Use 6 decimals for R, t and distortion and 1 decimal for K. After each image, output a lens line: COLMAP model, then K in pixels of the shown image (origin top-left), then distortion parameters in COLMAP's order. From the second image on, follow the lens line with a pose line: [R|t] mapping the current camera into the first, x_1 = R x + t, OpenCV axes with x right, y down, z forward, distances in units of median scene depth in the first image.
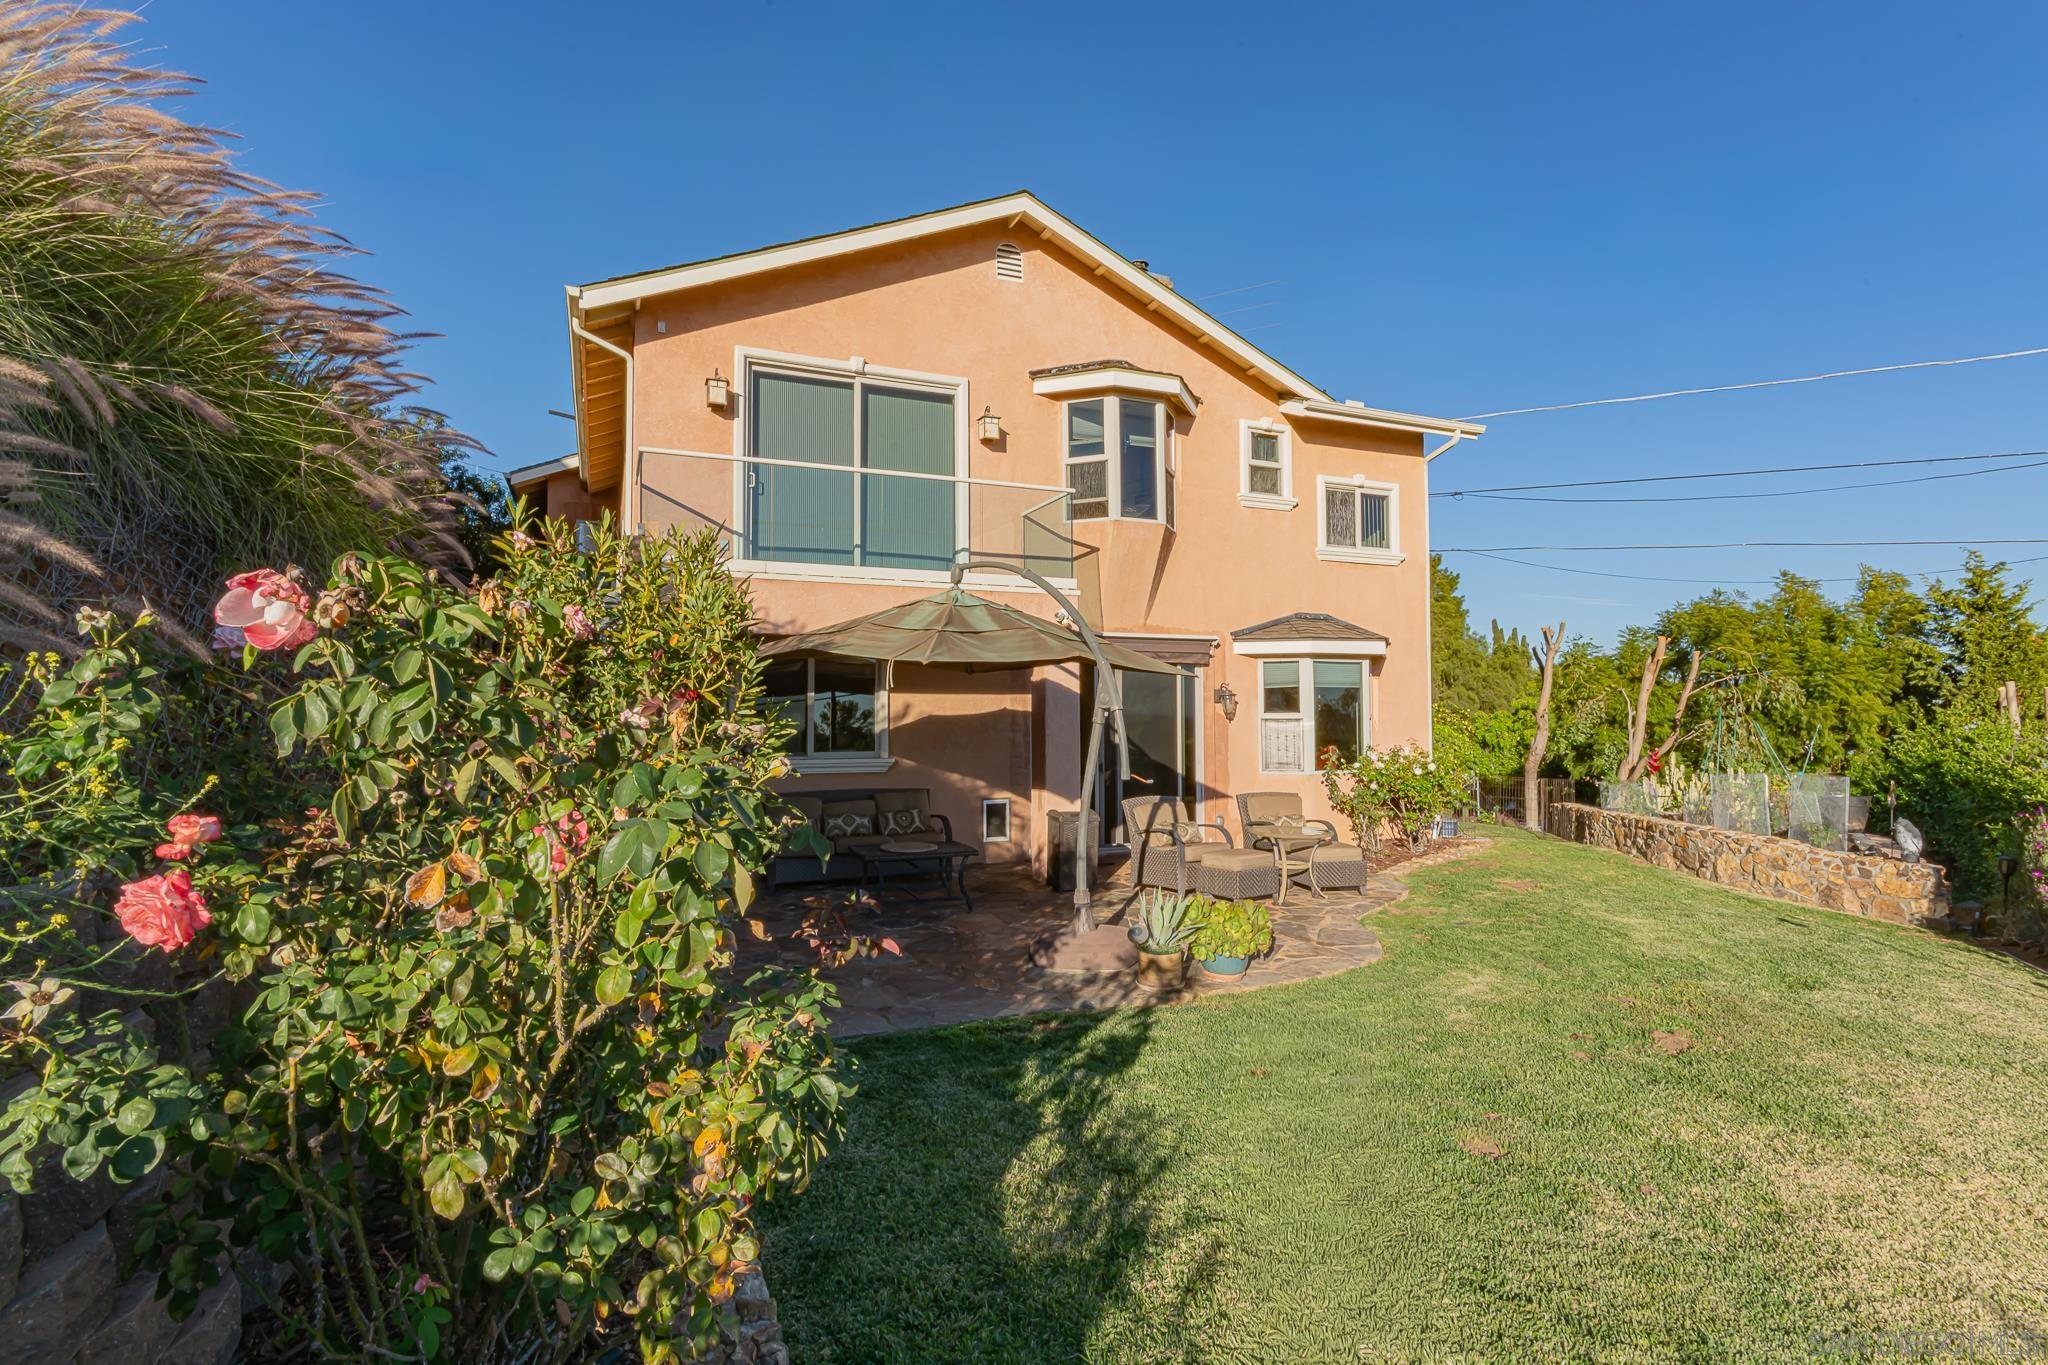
lens RADIAL K [[998.4, 0, 1024.0], [0, 998.4, 682.5], [0, 0, 1]] dist [-0.068484, 0.000207]
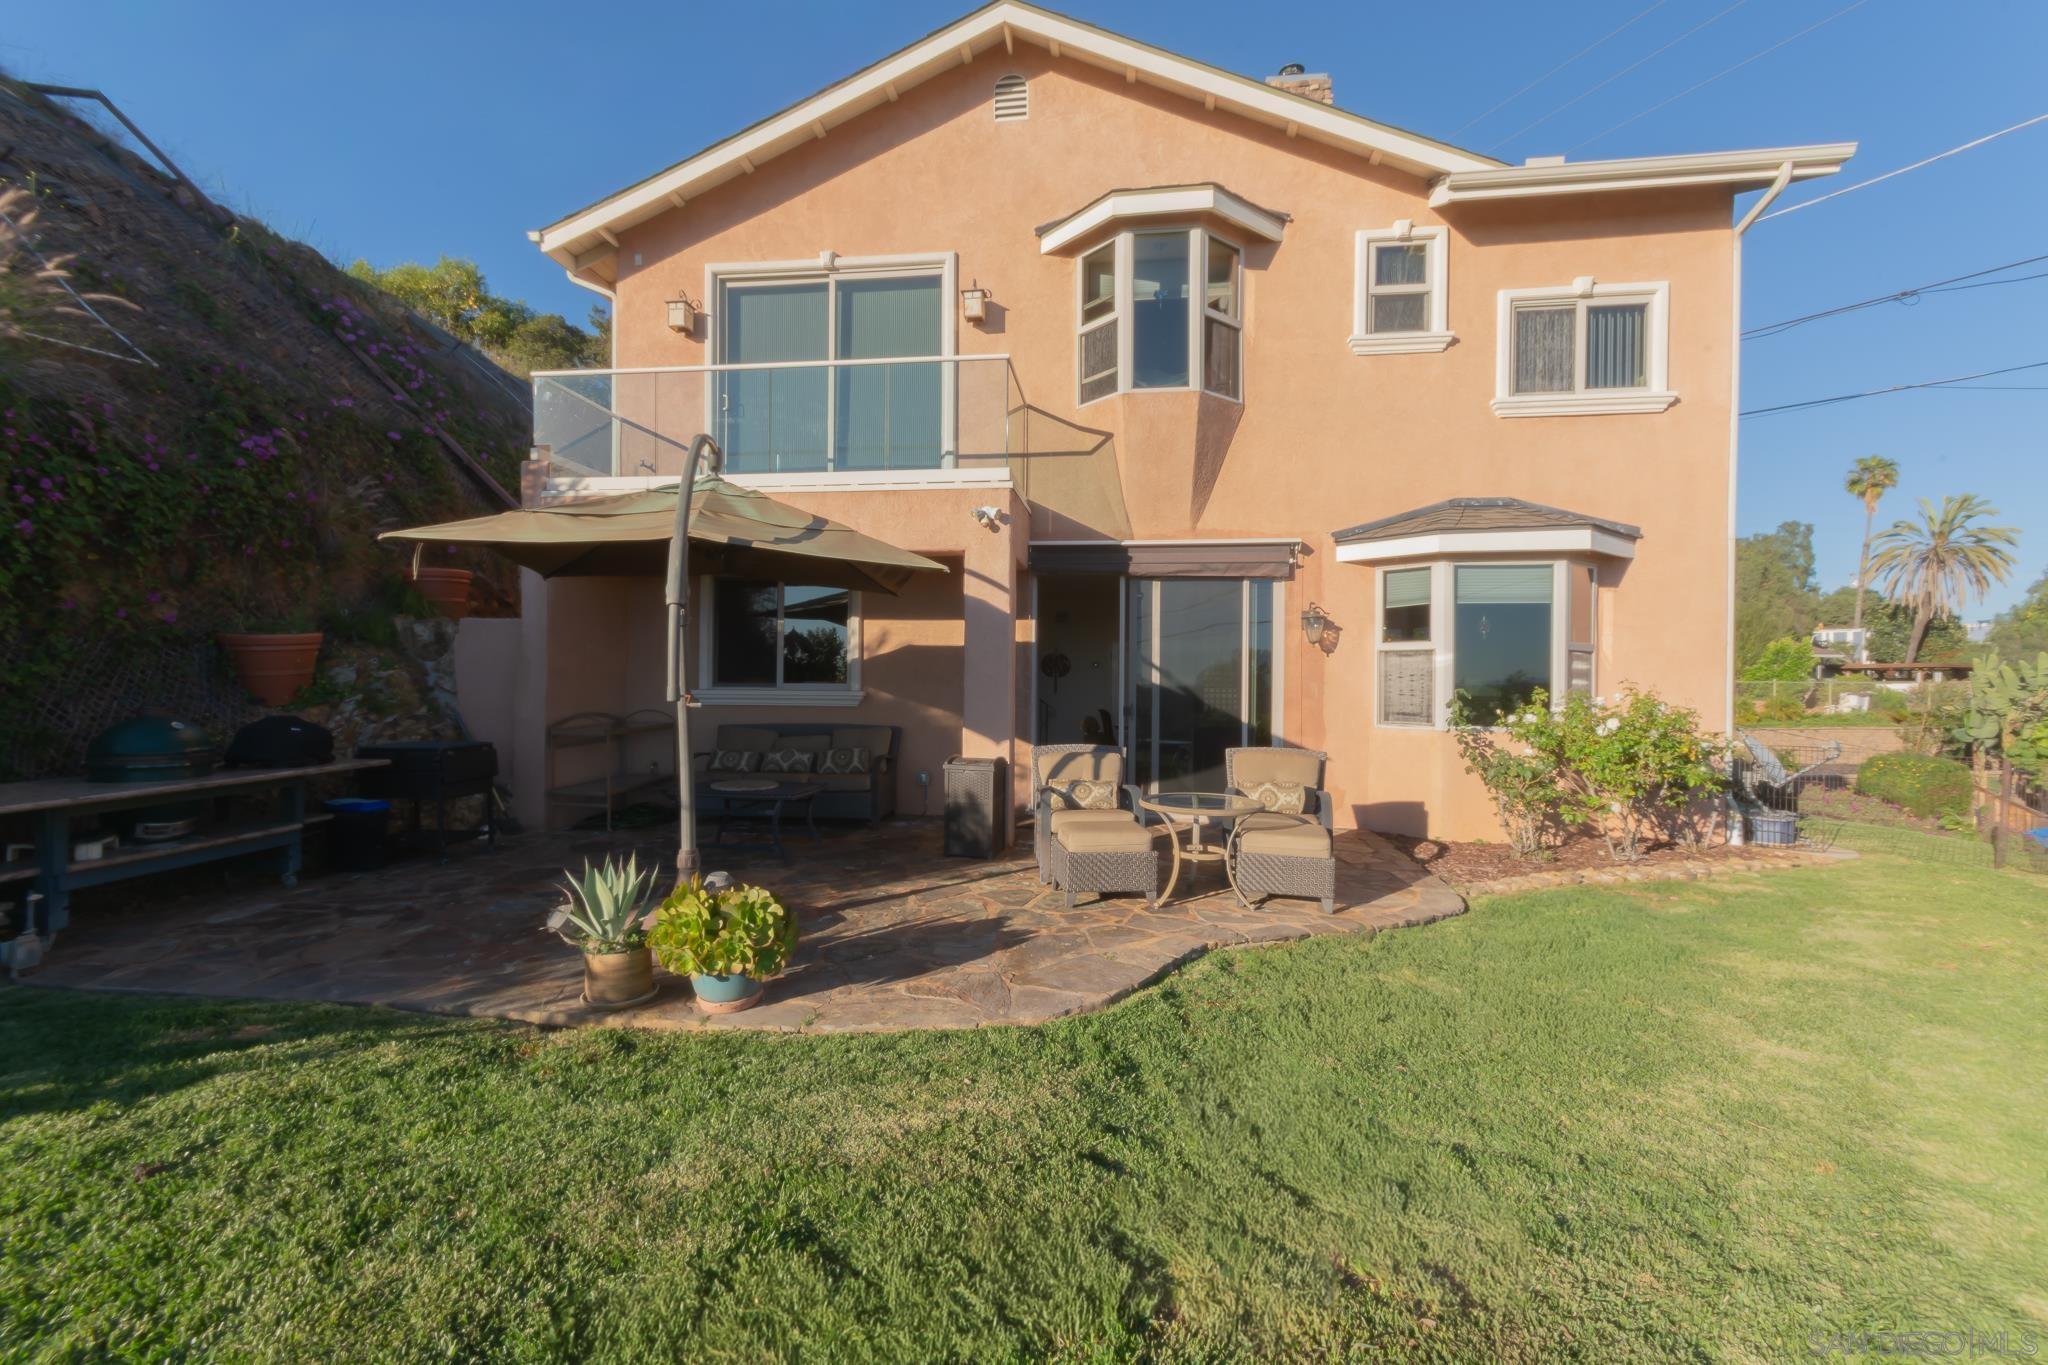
lens RADIAL K [[898.1, 0, 1024.0], [0, 898.1, 682.5], [0, 0, 1]] dist [-0.011112, -0.000090]
pose [[0.854281, 0.010899, -0.519697, 0.385365], [0.007454, 0.999421, 0.033212, 0.038249], [0.519758, -0.032246, 0.853705, 0.346171]]
